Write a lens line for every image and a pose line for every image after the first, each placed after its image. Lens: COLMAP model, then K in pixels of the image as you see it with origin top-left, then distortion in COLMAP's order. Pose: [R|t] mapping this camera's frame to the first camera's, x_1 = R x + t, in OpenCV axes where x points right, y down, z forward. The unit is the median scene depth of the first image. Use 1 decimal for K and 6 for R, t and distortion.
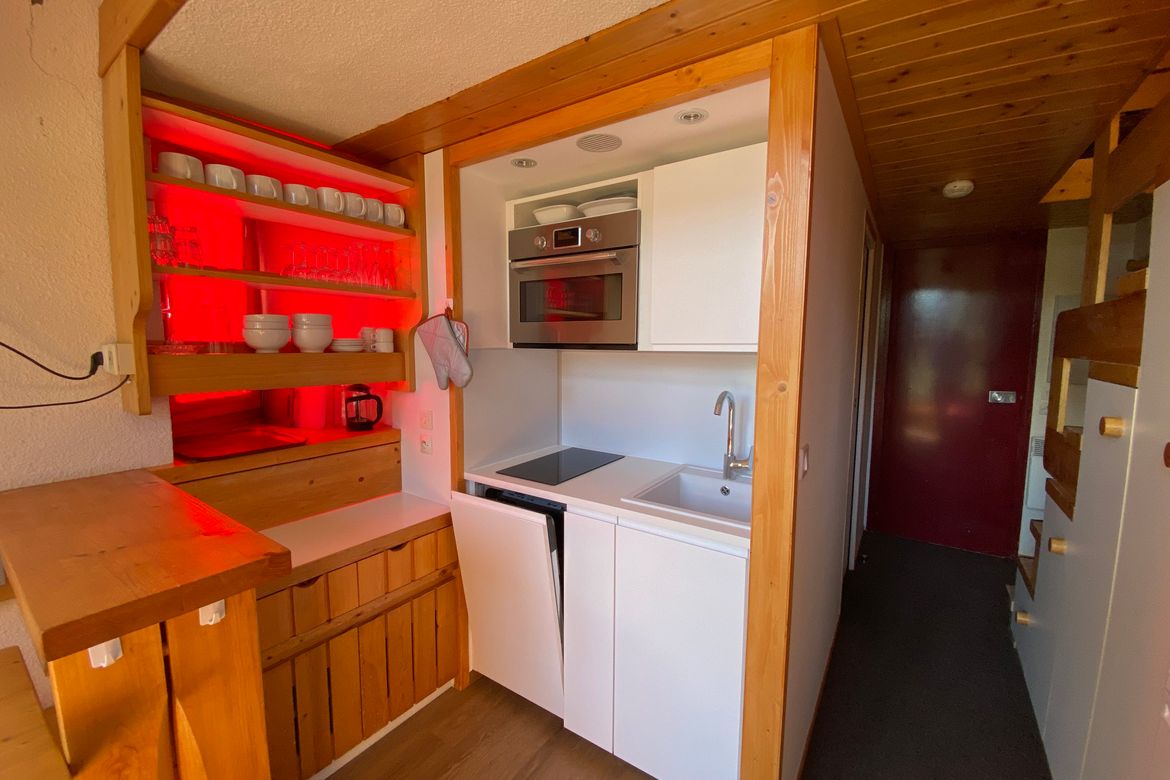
lens RADIAL K [[470.1, 0, 587.4], [0, 470.1, 385.1], [0, 0, 1]] dist [0.002203, 0.000127]
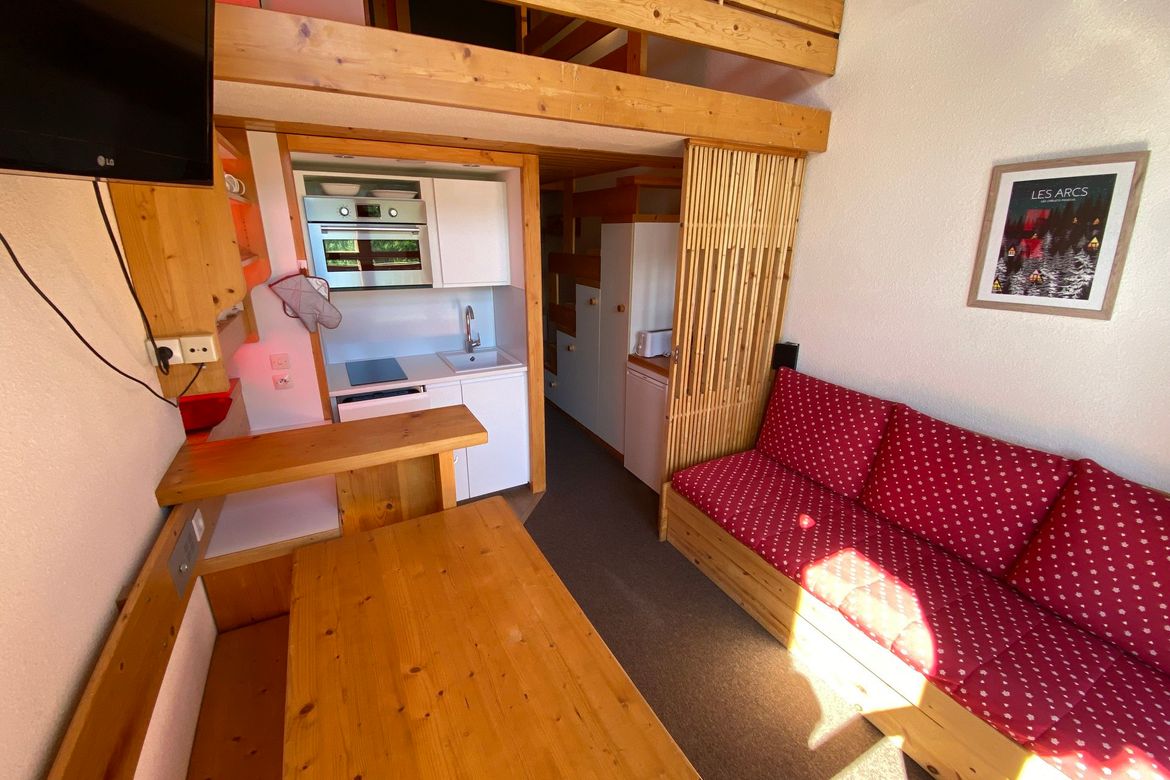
lens RADIAL K [[476.8, 0, 581.5], [0, 476.8, 393.9], [0, 0, 1]] dist [0.018353, -0.020974]
pose [[0.464040, -0.288033, 0.837678, -1.131372], [0.078106, 0.955280, 0.285202, -0.150950], [-0.882364, -0.066918, 0.465785, -0.288504]]
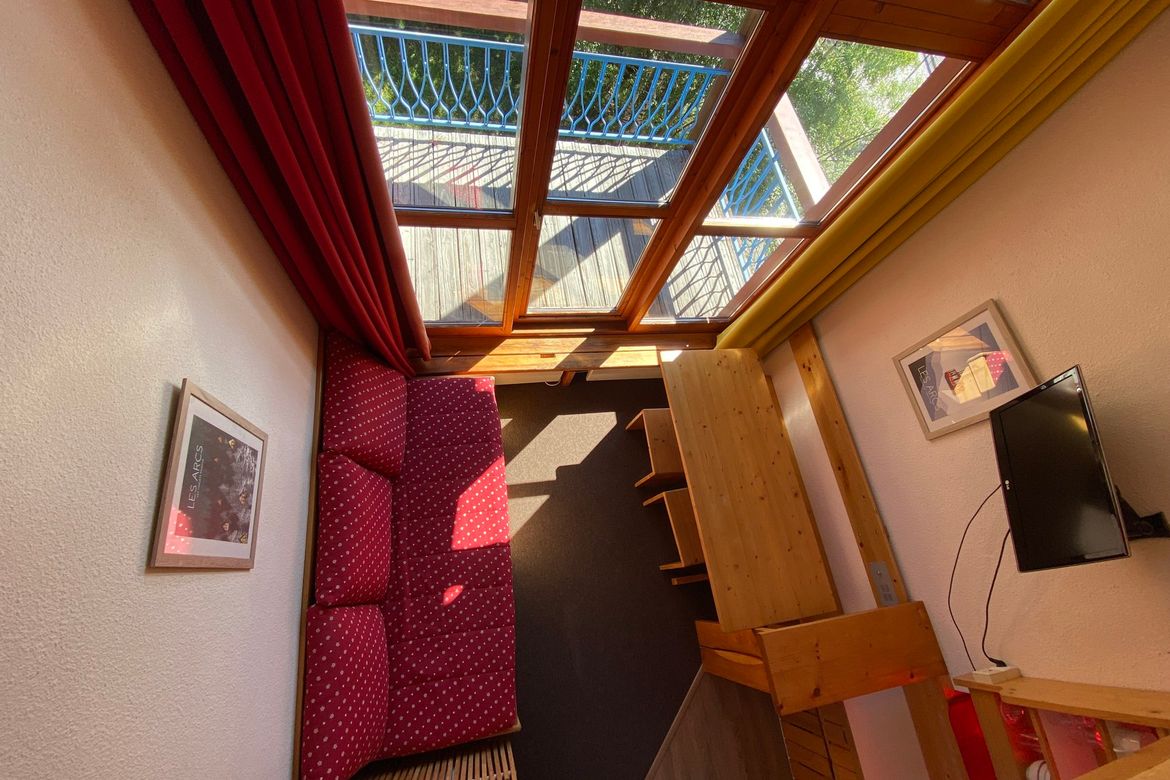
lens RADIAL K [[470.1, 0, 587.4], [0, 470.1, 385.1], [0, 0, 1]] dist [0.002203, 0.000127]
pose [[-0.719078, 0.557338, -0.415091, 0.064564], [-0.270981, 0.325151, 0.906006, -1.026388], [0.639918, 0.763971, -0.082781, -0.350566]]
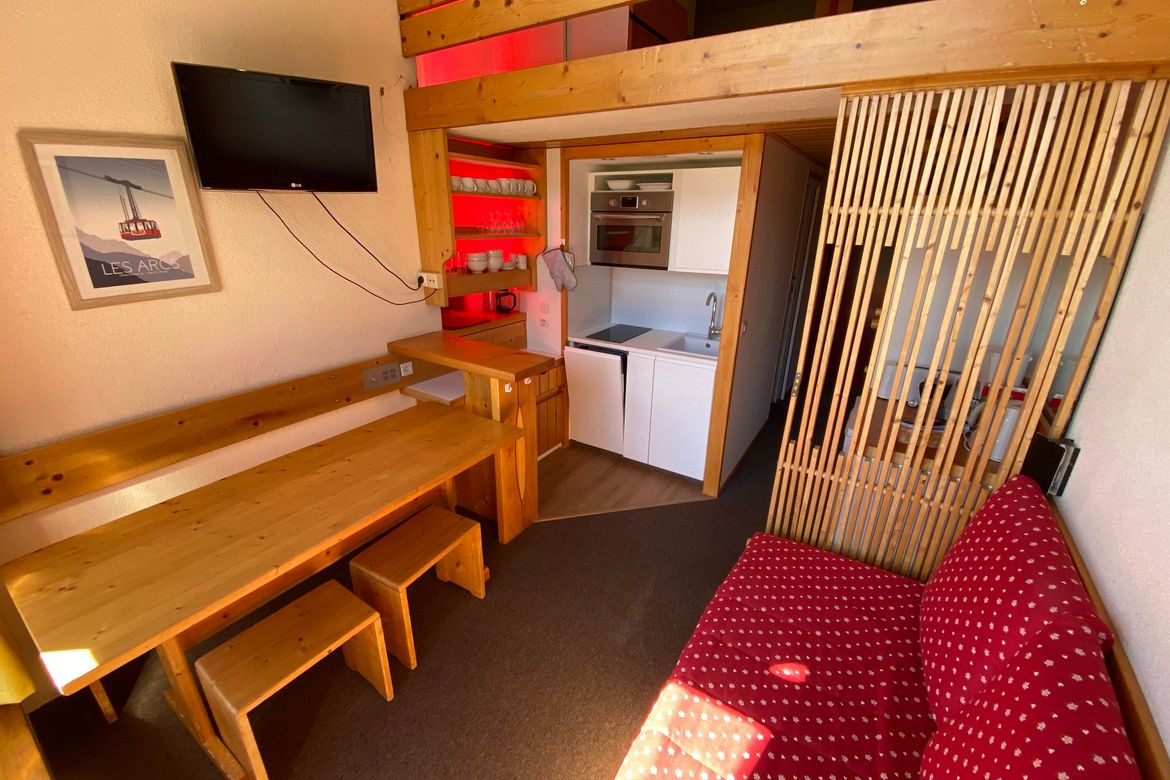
lens RADIAL K [[476.8, 0, 581.5], [0, 476.8, 393.9], [0, 0, 1]] dist [0.018353, -0.020974]
pose [[0.999705, -0.002372, 0.024155, -0.267151], [-0.004075, 0.964682, 0.263387, -0.094556], [-0.023927, -0.263408, 0.964388, -0.903330]]
